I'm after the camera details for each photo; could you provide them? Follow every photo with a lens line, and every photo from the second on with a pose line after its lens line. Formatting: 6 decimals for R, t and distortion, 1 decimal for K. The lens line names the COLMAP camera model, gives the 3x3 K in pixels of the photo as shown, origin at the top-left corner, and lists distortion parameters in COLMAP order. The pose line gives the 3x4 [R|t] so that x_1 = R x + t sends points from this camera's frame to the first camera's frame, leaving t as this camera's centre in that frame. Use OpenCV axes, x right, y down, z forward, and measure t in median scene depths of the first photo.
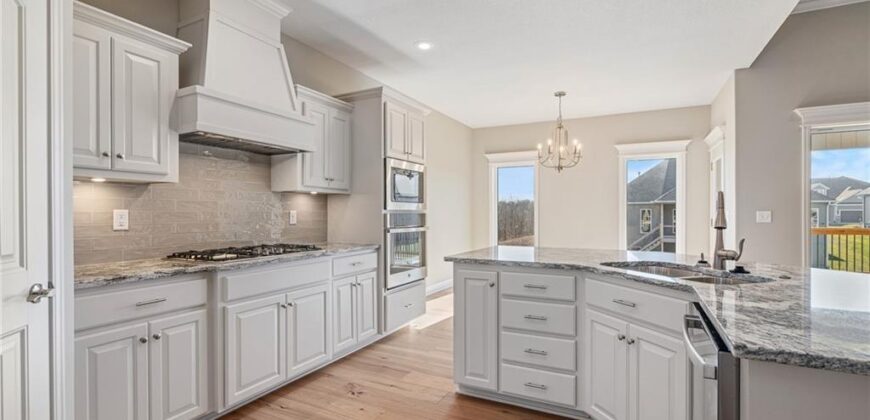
lens RADIAL K [[395.6, 0, 433.2], [0, 395.6, 212.9], [0, 0, 1]] dist [0.000313, 0.000008]
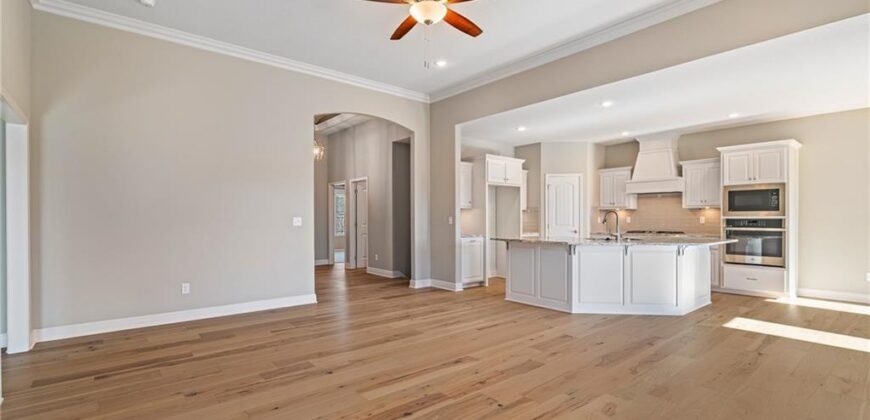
lens RADIAL K [[395.6, 0, 433.2], [0, 395.6, 212.9], [0, 0, 1]] dist [0.000313, 0.000008]
pose [[-0.379847, -0.006211, -0.925028, 2.876568], [0.006282, 0.999937, -0.009293, -0.022280], [0.925028, -0.009341, -0.379784, 0.680177]]
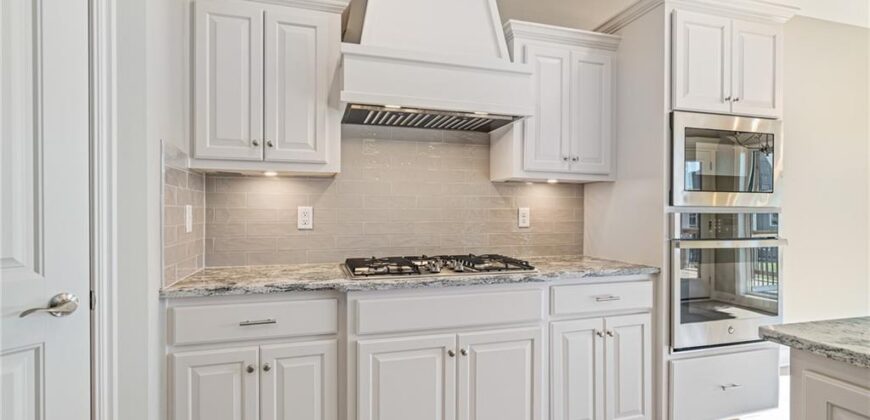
lens RADIAL K [[422.2, 0, 434.9], [0, 422.2, 212.1], [0, 0, 1]] dist [0.000180, 0.000128]
pose [[0.698883, 0.006142, -0.715209, 0.101597], [-0.004173, 0.999981, 0.004509, -0.000522], [0.715224, -0.000167, 0.698896, 0.498961]]
